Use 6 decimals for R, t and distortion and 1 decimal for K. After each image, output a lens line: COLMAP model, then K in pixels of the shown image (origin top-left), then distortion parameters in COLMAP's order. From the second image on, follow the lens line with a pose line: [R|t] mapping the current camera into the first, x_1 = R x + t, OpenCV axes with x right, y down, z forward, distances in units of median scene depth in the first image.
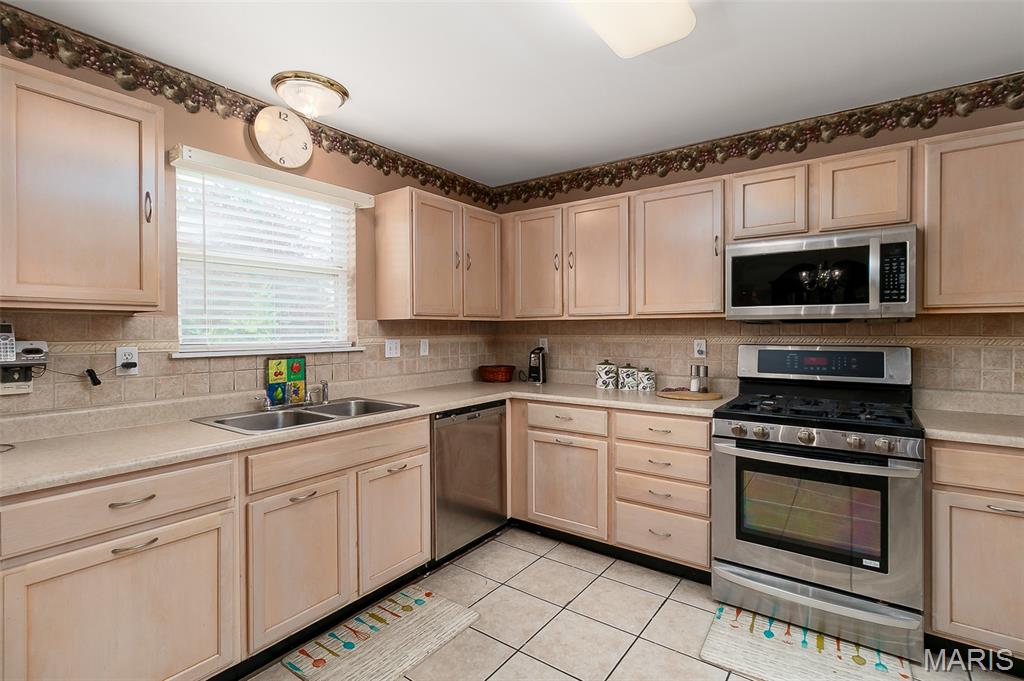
lens RADIAL K [[489.3, 0, 513.1], [0, 489.3, 327.5], [0, 0, 1]] dist [0.001735, 0.000053]
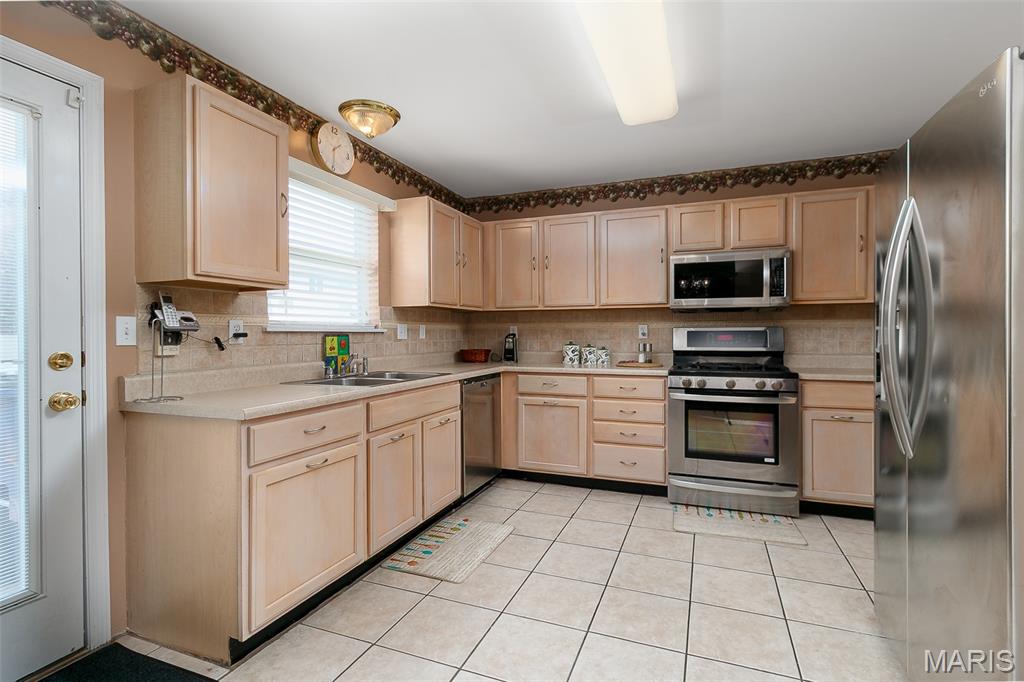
lens RADIAL K [[485.7, 0, 510.5], [0, 485.7, 326.9], [0, 0, 1]] dist [-0.000820, 0.000086]
pose [[0.969659, 0.005955, 0.244387, -0.347945], [-0.003558, 0.999941, -0.010247, 0.052731], [-0.244434, 0.009066, 0.969624, -0.238395]]
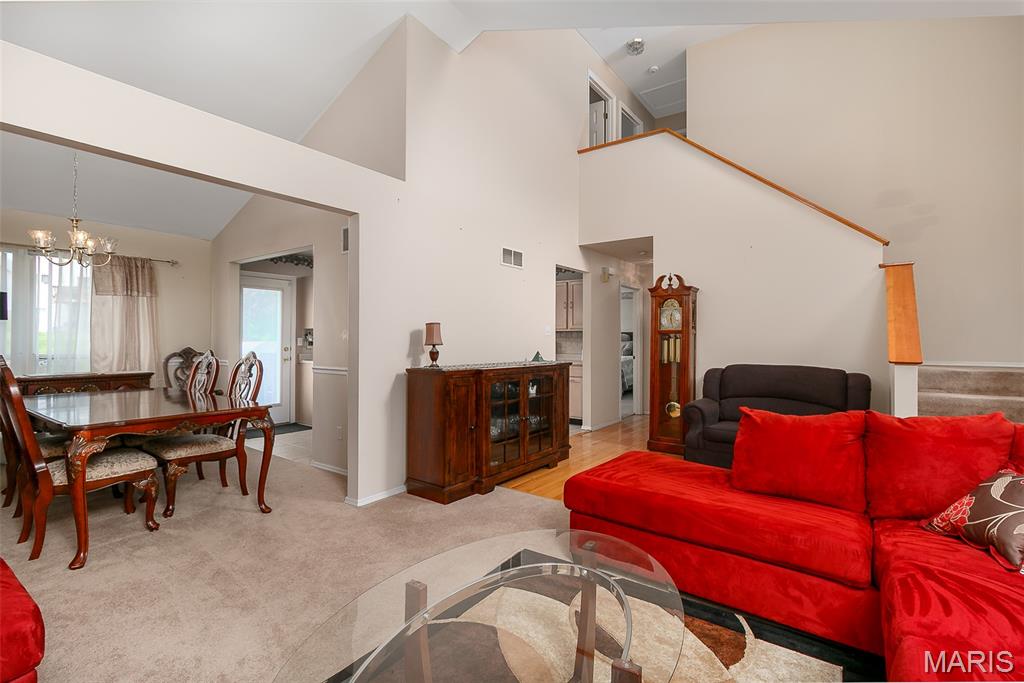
lens RADIAL K [[480.5, 0, 516.3], [0, 480.5, 339.1], [0, 0, 1]] dist [0.003286, 0.000935]
pose [[0.999947, 0.000750, 0.010293, 0.502982], [-0.000740, 0.999999, -0.000991, 0.039866], [-0.010294, 0.000984, 0.999947, -2.207122]]
